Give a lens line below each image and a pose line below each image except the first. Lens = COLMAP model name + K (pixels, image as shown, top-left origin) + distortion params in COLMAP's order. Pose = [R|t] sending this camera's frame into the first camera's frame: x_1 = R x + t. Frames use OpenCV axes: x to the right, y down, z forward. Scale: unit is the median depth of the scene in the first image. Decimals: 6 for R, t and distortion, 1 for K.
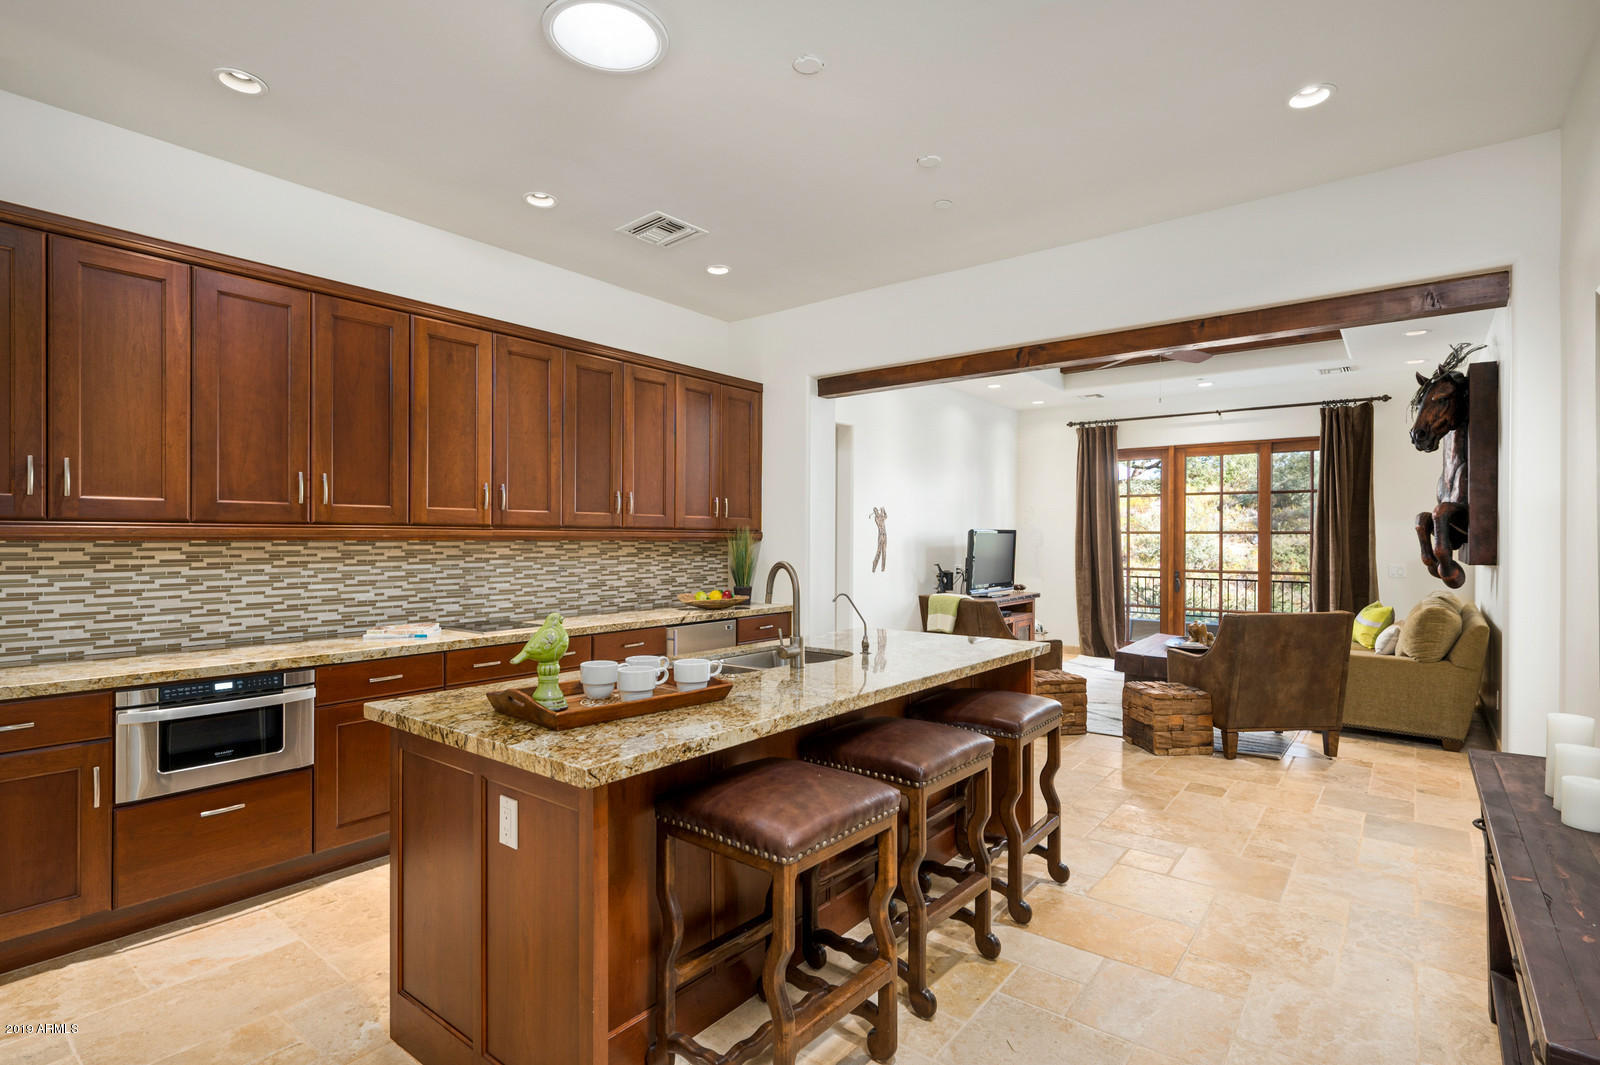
lens RADIAL K [[787.3, 0, 801.0], [0, 787.3, 538.8], [0, 0, 1]] dist [0.001835, 0.000663]
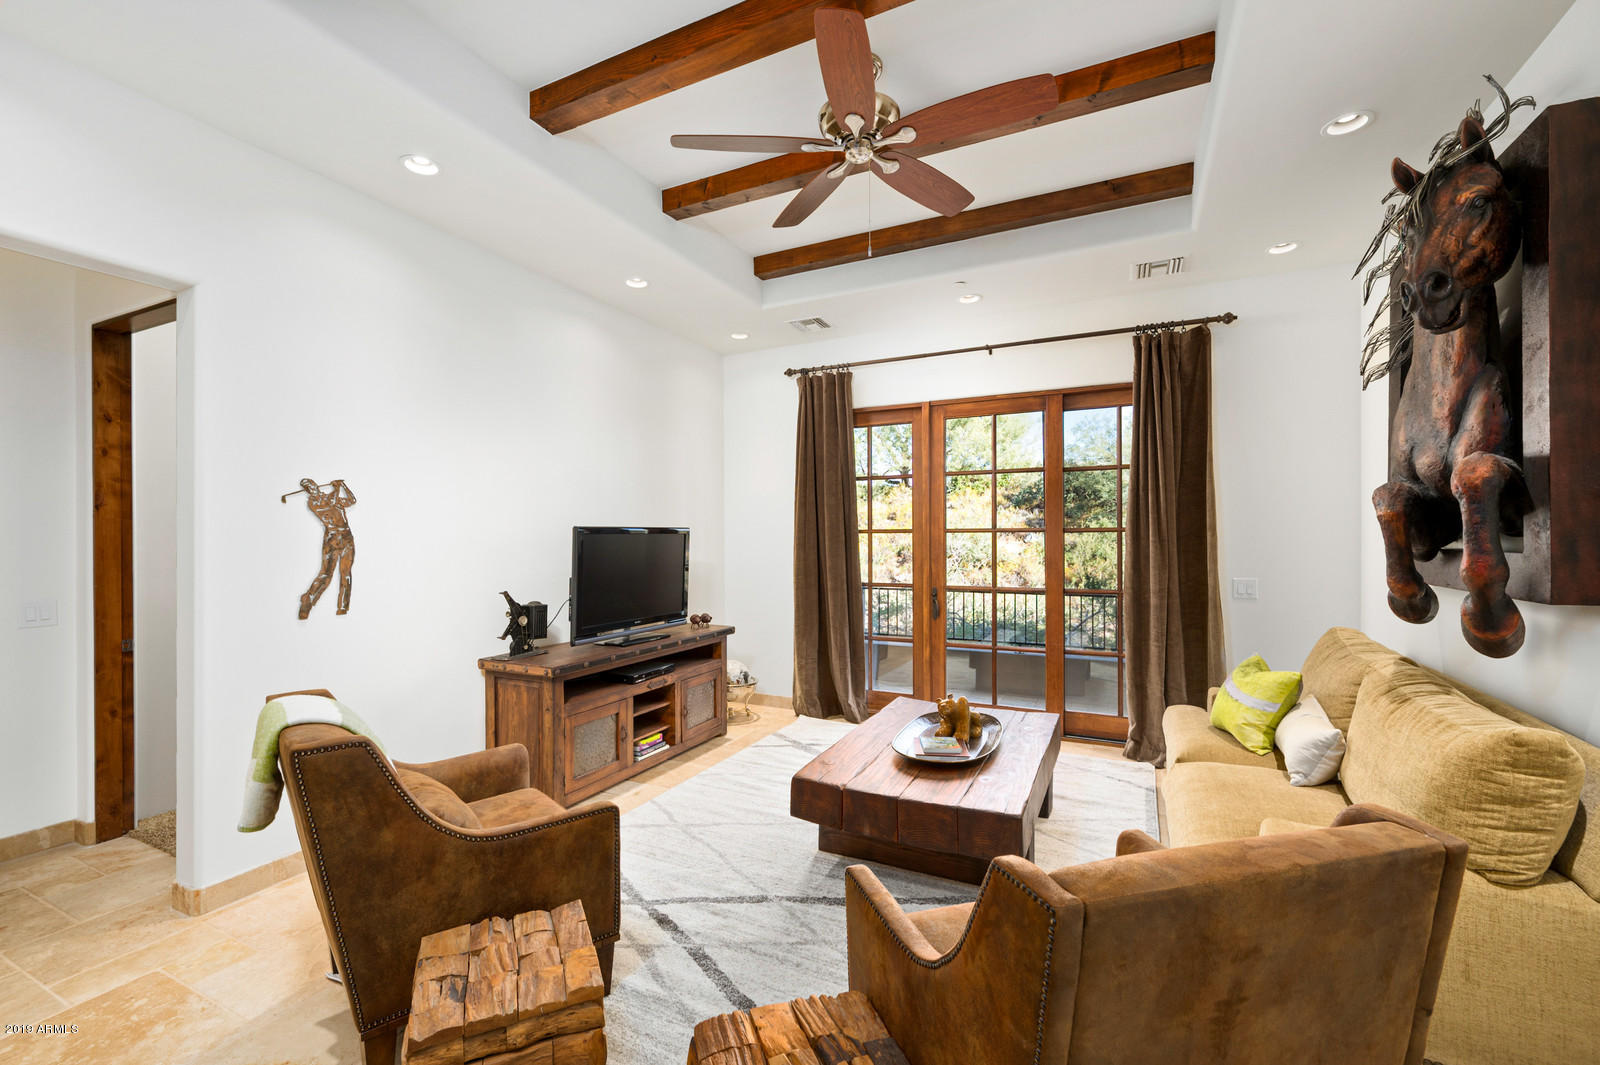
lens RADIAL K [[657.4, 0, 802.3], [0, 657.4, 532.0], [0, 0, 1]] dist [-0.003357, -0.000433]
pose [[0.980106, -0.004297, 0.198429, 0.267082], [0.006553, 0.999921, -0.010716, -0.002010], [-0.198367, 0.011803, 0.980057, 0.493382]]
